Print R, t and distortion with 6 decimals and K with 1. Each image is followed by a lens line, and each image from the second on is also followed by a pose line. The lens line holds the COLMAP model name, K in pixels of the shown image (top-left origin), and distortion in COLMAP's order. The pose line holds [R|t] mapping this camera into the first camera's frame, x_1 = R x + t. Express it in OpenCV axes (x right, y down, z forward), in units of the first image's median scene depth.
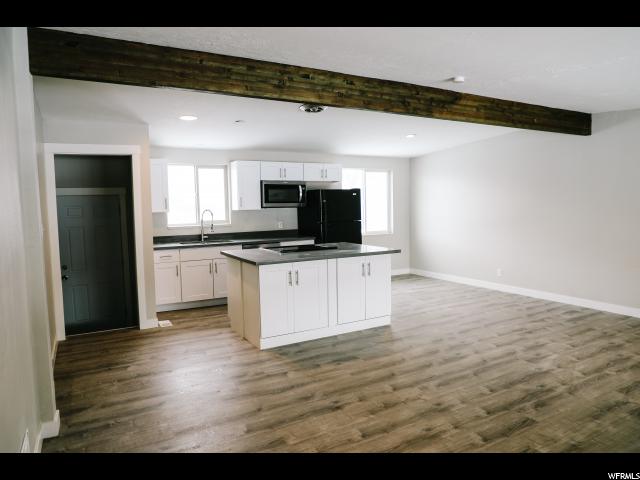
lens RADIAL K [[419.3, 0, 319.4], [0, 419.3, 237.9], [0, 0, 1]] dist [-0.035734, 0.012593]
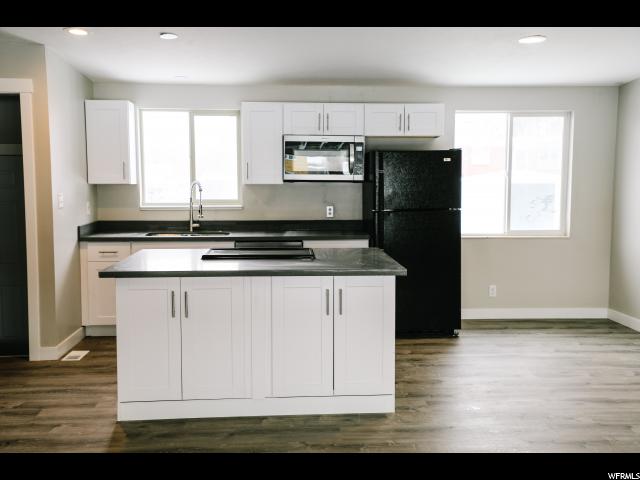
lens RADIAL K [[673.4, 0, 320.2], [0, 673.4, 239.5], [0, 0, 1]] dist [0.120455, 0.000000]
pose [[0.907357, 0.061010, -0.415910, 0.325574], [-0.052446, 0.998111, 0.031995, -0.023177], [0.417077, -0.007218, 0.908843, 0.150903]]
